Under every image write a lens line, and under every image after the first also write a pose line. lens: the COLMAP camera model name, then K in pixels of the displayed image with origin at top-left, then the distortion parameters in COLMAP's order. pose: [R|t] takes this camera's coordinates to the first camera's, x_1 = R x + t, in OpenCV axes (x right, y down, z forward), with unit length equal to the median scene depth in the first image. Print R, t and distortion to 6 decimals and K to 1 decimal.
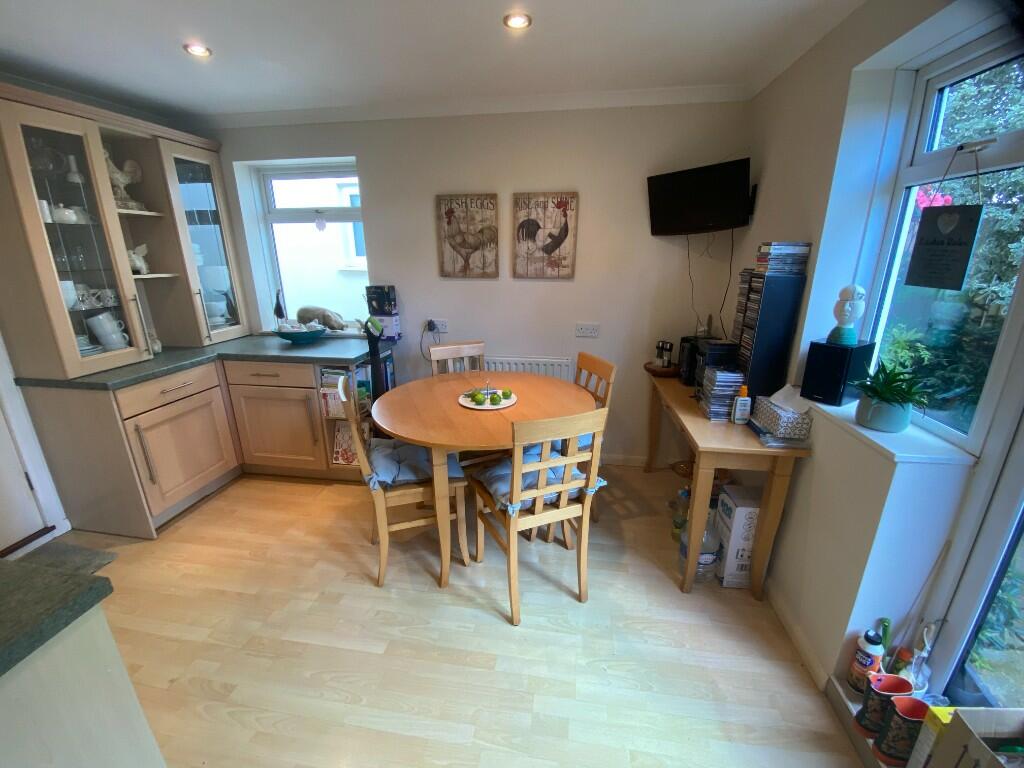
lens RADIAL K [[419.5, 0, 520.5], [0, 419.5, 388.2], [0, 0, 1]] dist [0.001405, -0.019046]
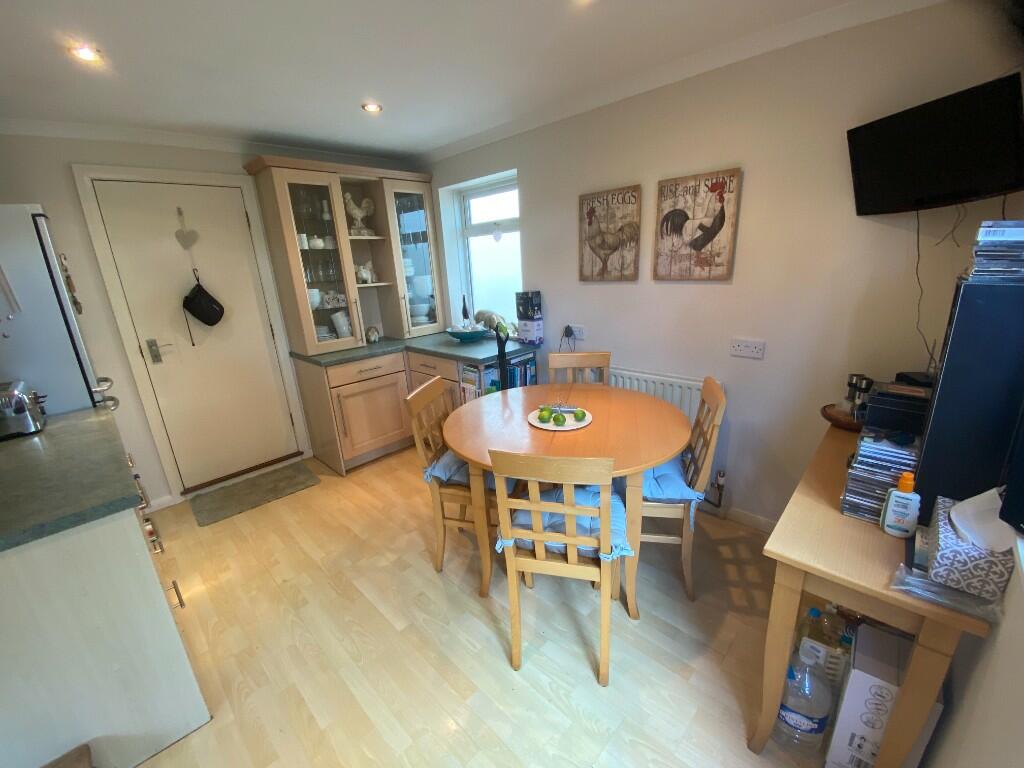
lens RADIAL K [[419.5, 0, 520.5], [0, 419.5, 388.2], [0, 0, 1]] dist [0.001405, -0.019046]
pose [[0.801698, 0.129638, -0.583502, 0.305796], [-0.125945, 0.990918, 0.047113, -0.056427], [0.584310, 0.035719, 0.810744, 0.169452]]
